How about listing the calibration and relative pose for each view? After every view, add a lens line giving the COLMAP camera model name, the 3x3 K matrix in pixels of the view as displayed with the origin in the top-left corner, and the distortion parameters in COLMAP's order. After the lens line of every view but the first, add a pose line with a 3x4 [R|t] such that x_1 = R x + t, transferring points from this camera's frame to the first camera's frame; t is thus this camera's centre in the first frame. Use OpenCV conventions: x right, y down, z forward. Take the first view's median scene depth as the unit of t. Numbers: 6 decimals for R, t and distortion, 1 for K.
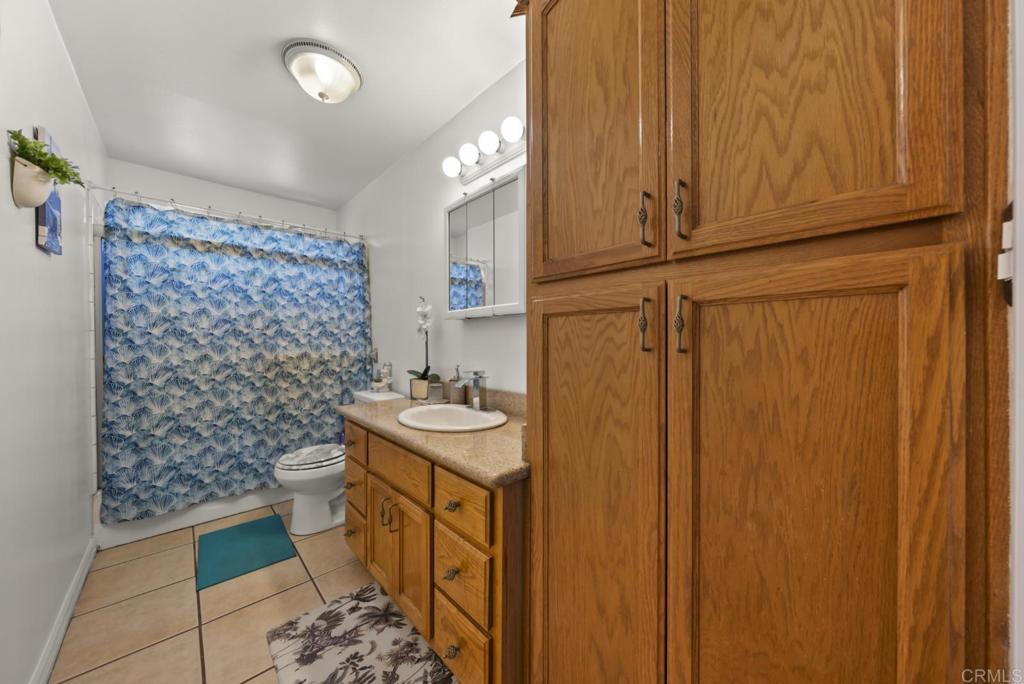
lens RADIAL K [[353.9, 0, 512.0], [0, 353.9, 342.0], [0, 0, 1]] dist [-0.000193, -0.000014]
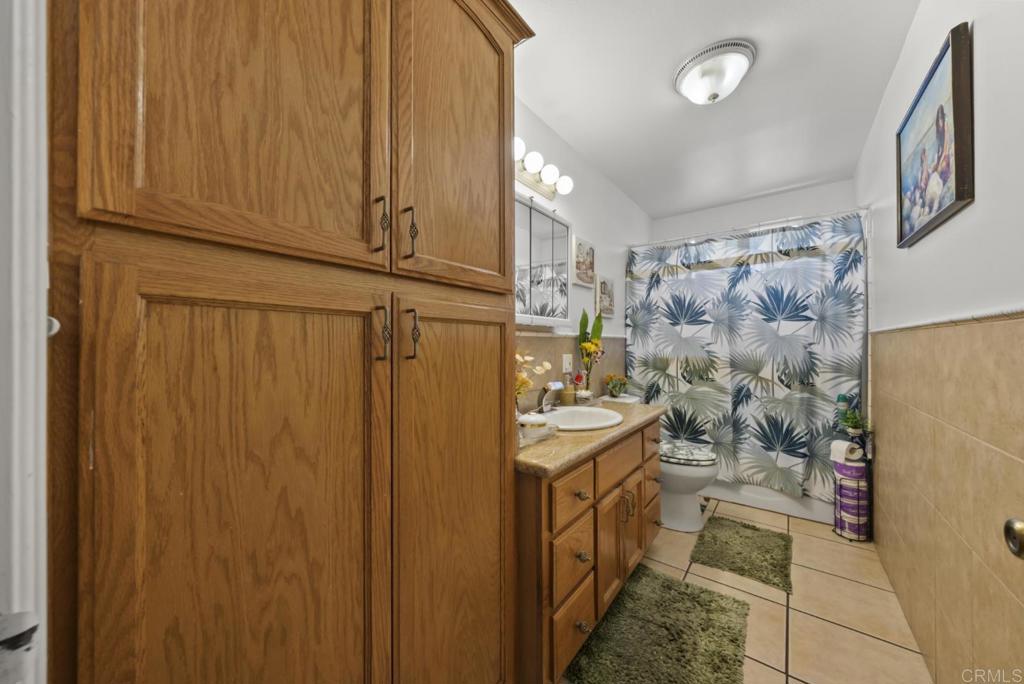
lens RADIAL K [[353.9, 0, 512.0], [0, 353.9, 342.0], [0, 0, 1]] dist [-0.000193, -0.000014]
pose [[-0.152180, -0.001459, 0.988352, -0.731940], [-0.001106, 0.999999, 0.001306, -0.016176], [-0.988352, -0.000894, -0.152181, 0.808622]]
